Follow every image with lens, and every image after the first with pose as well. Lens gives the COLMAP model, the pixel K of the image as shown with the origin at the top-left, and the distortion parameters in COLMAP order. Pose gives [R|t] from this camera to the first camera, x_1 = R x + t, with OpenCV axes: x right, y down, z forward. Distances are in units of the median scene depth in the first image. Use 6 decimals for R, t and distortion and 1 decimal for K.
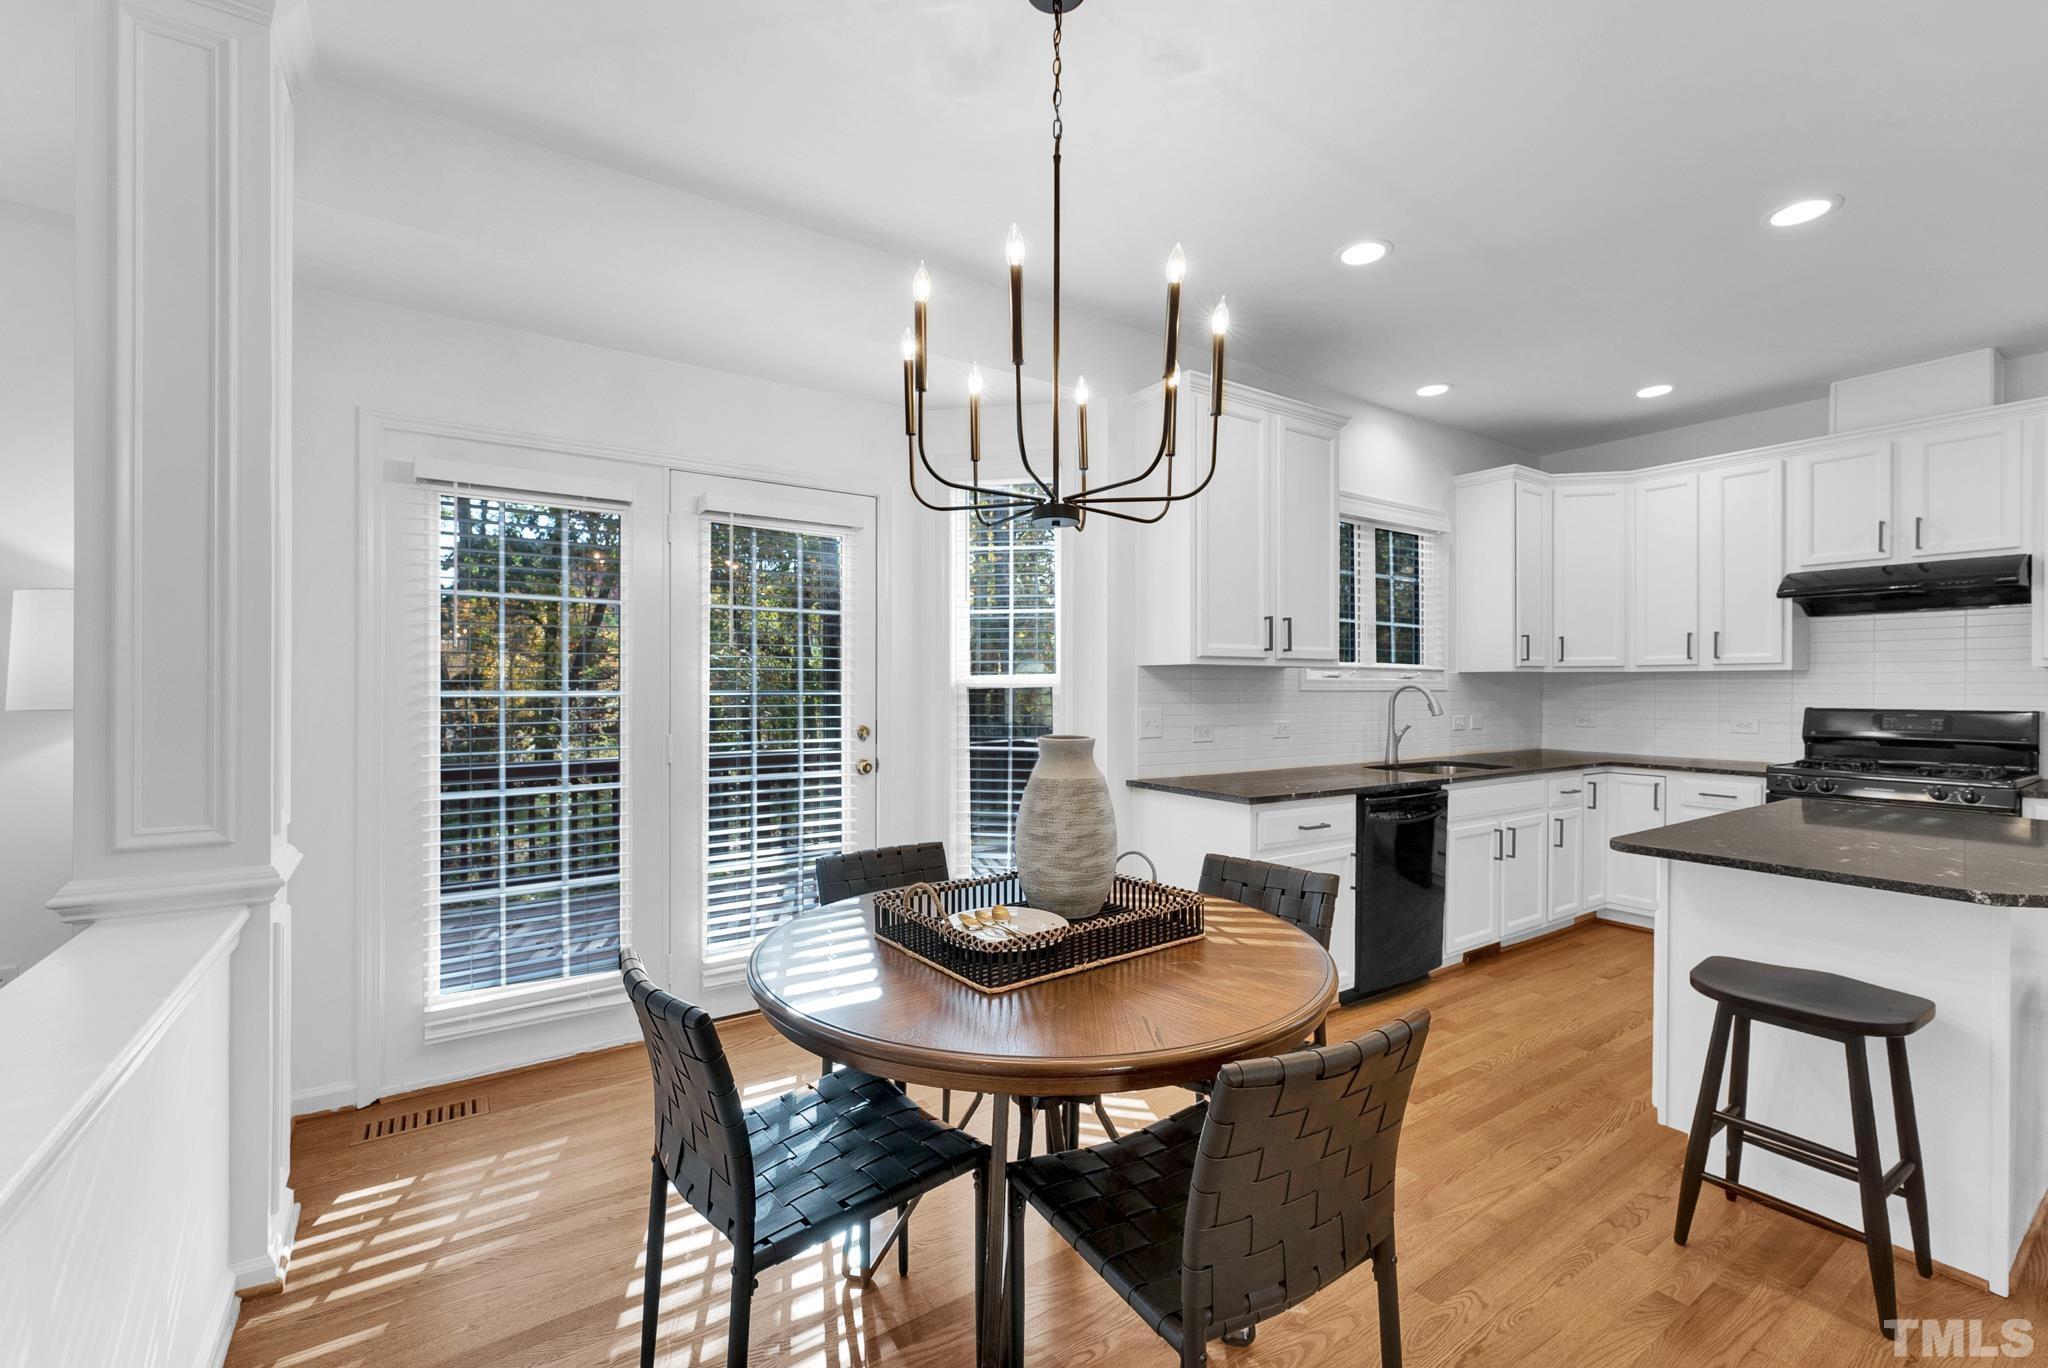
lens RADIAL K [[836.0, 0, 1024.0], [0, 836.0, 684.0], [0, 0, 1]] dist [-0.000380, 0.000044]
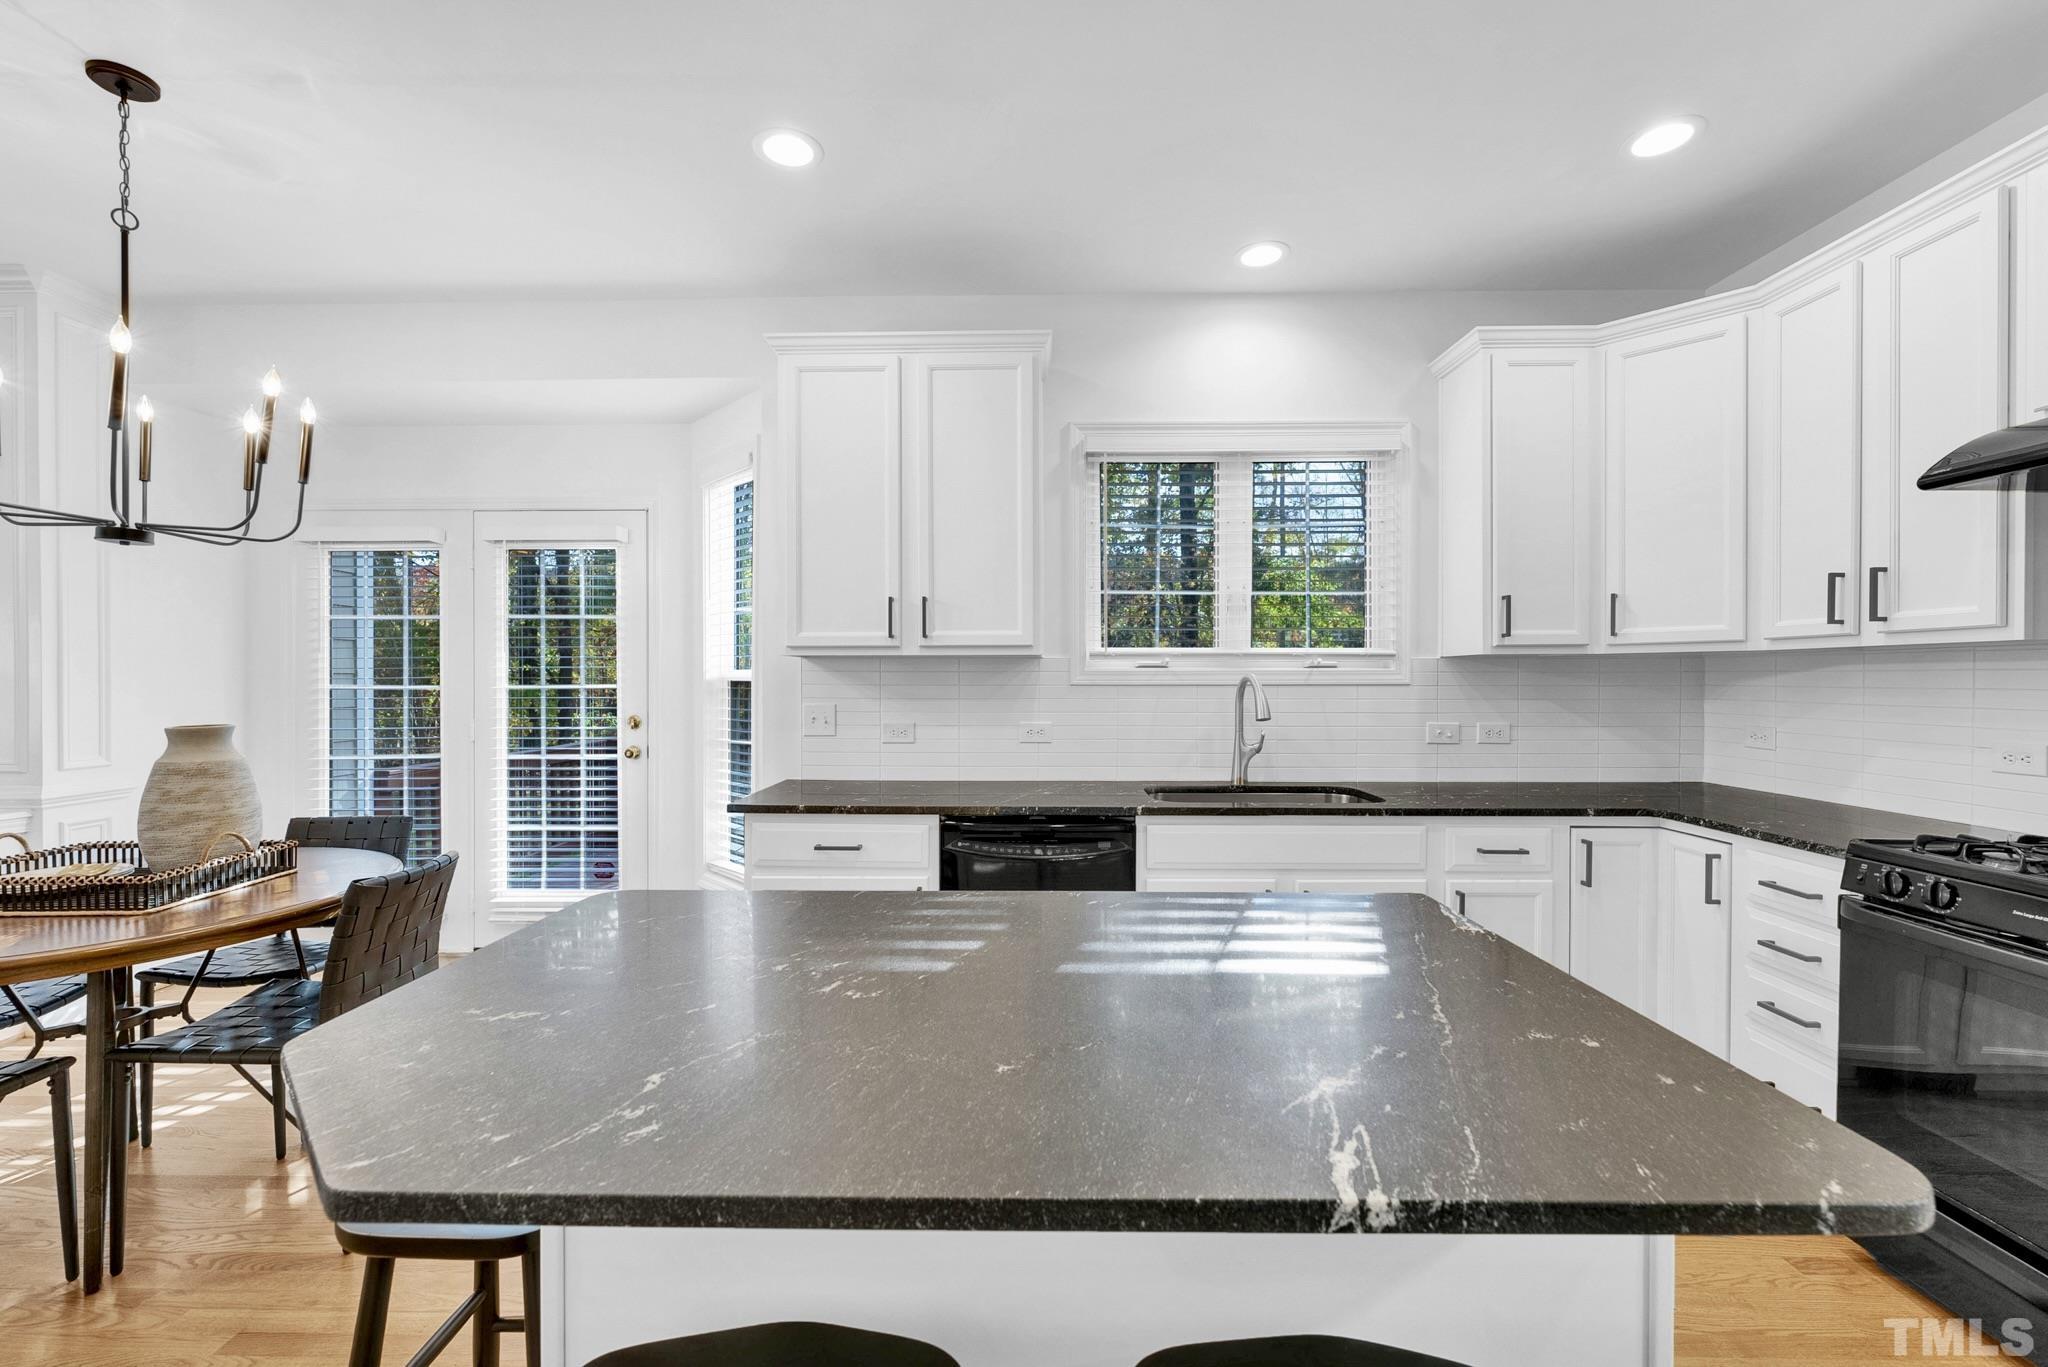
lens RADIAL K [[836.0, 0, 1024.0], [0, 836.0, 683.5], [0, 0, 1]] dist [-0.000380, 0.000044]
pose [[0.824438, 0.000019, -0.565952, 0.730268], [0.004883, 0.999963, 0.007146, 0.001011], [0.565931, -0.008655, 0.824408, 0.311831]]
